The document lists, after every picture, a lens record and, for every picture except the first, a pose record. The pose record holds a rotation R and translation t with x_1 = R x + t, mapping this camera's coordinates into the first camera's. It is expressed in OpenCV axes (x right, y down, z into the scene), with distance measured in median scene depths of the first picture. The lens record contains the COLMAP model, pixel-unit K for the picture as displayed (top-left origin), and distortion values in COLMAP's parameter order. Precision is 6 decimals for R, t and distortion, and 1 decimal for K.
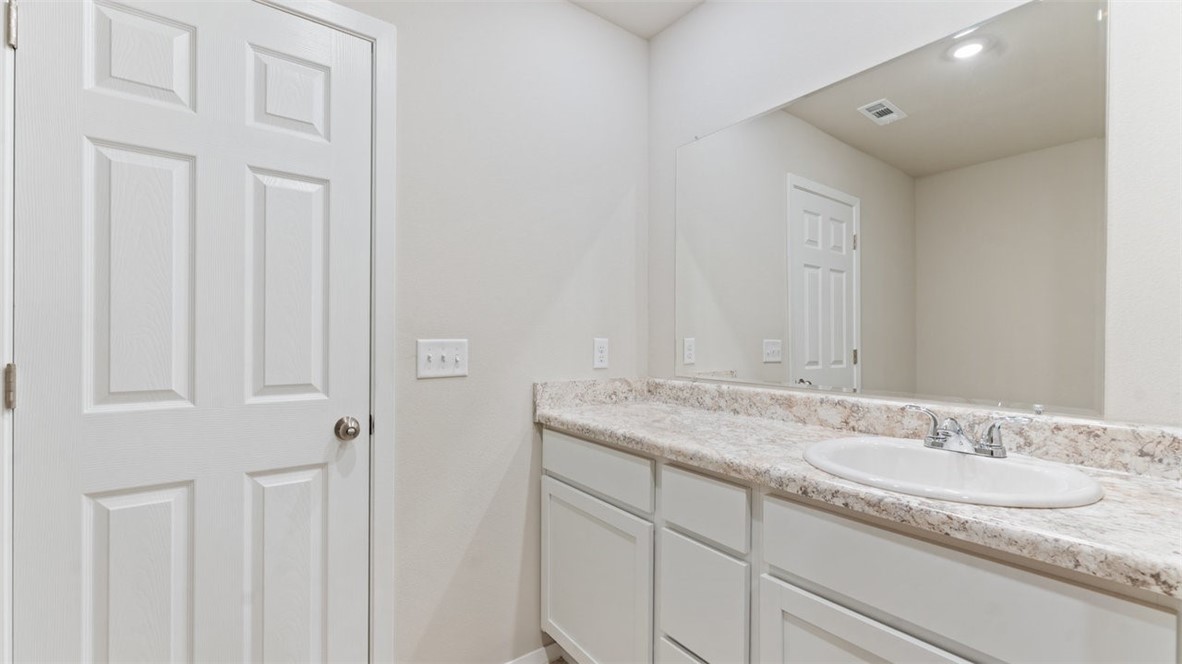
lens RADIAL K [[470.3, 0, 584.3], [0, 470.3, 335.8], [0, 0, 1]] dist [-0.006926, 0.001335]
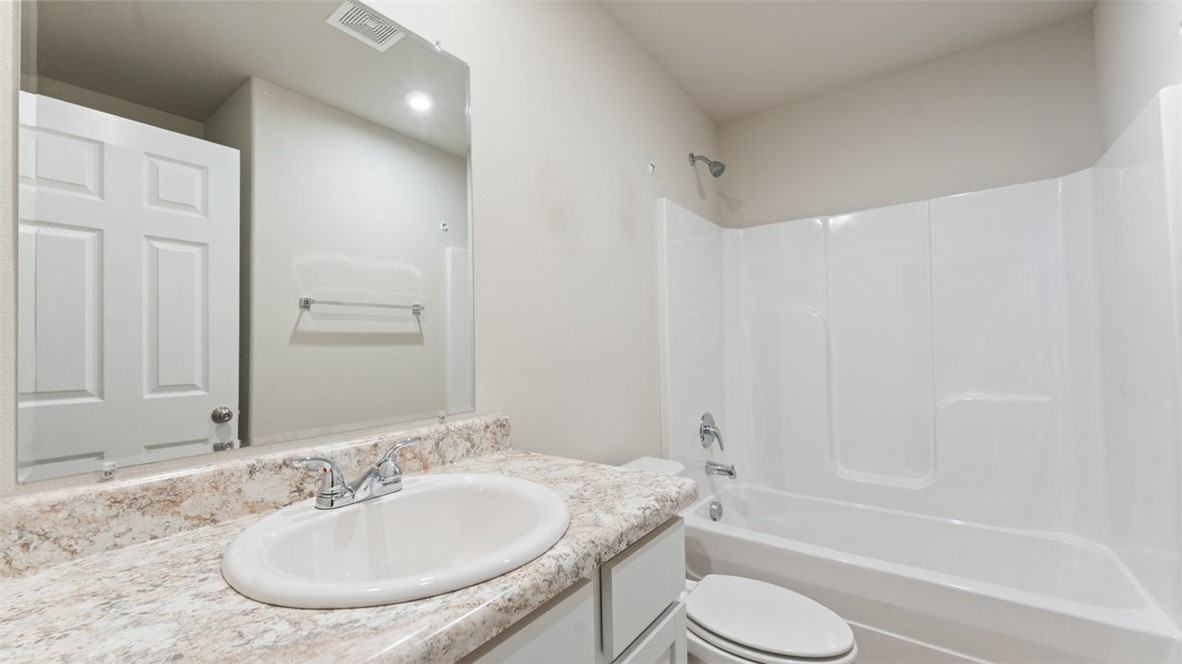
lens RADIAL K [[452.4, 0, 590.8], [0, 452.4, 334.0], [0, 0, 1]] dist [-0.006253, 0.000249]
pose [[-0.281032, 0.027438, 0.959306, -0.153749], [0.012969, 0.999609, -0.024791, -0.008691], [-0.959611, 0.005474, -0.281278, 0.804547]]
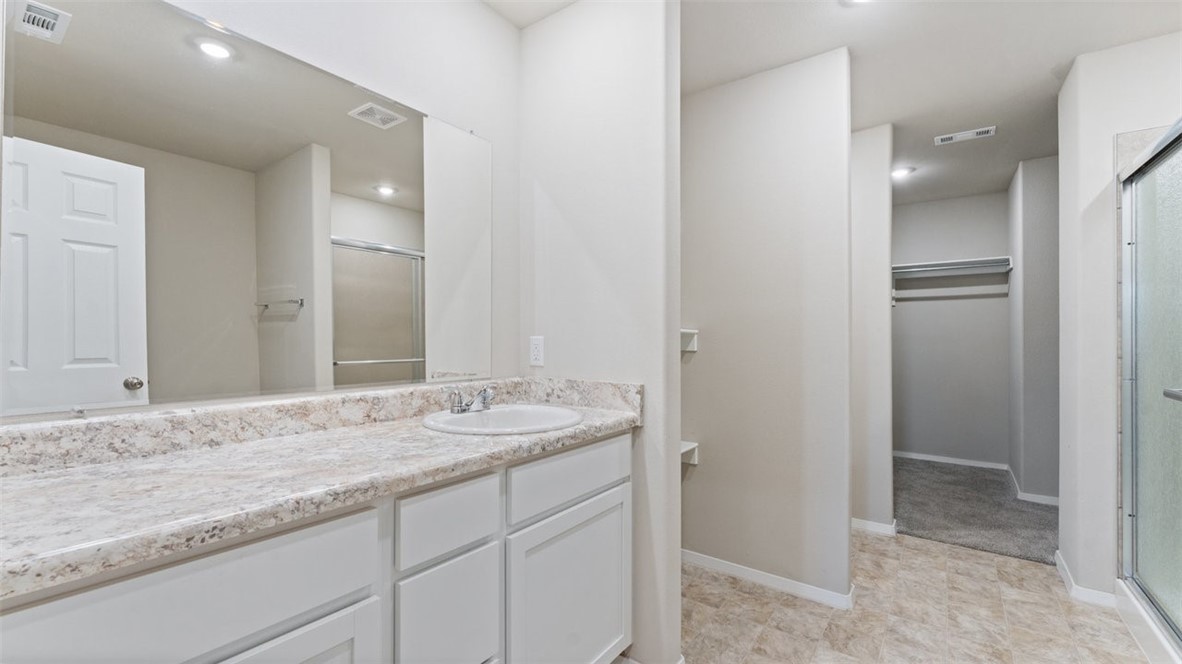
lens RADIAL K [[470.3, 0, 579.7], [0, 470.3, 337.1], [0, 0, 1]] dist [-0.006926, 0.001335]
pose [[-0.254726, -0.003679, 0.967006, -0.584022], [-0.008204, 0.999965, 0.001643, 0.002979], [-0.966978, -0.007515, -0.254747, 0.827782]]
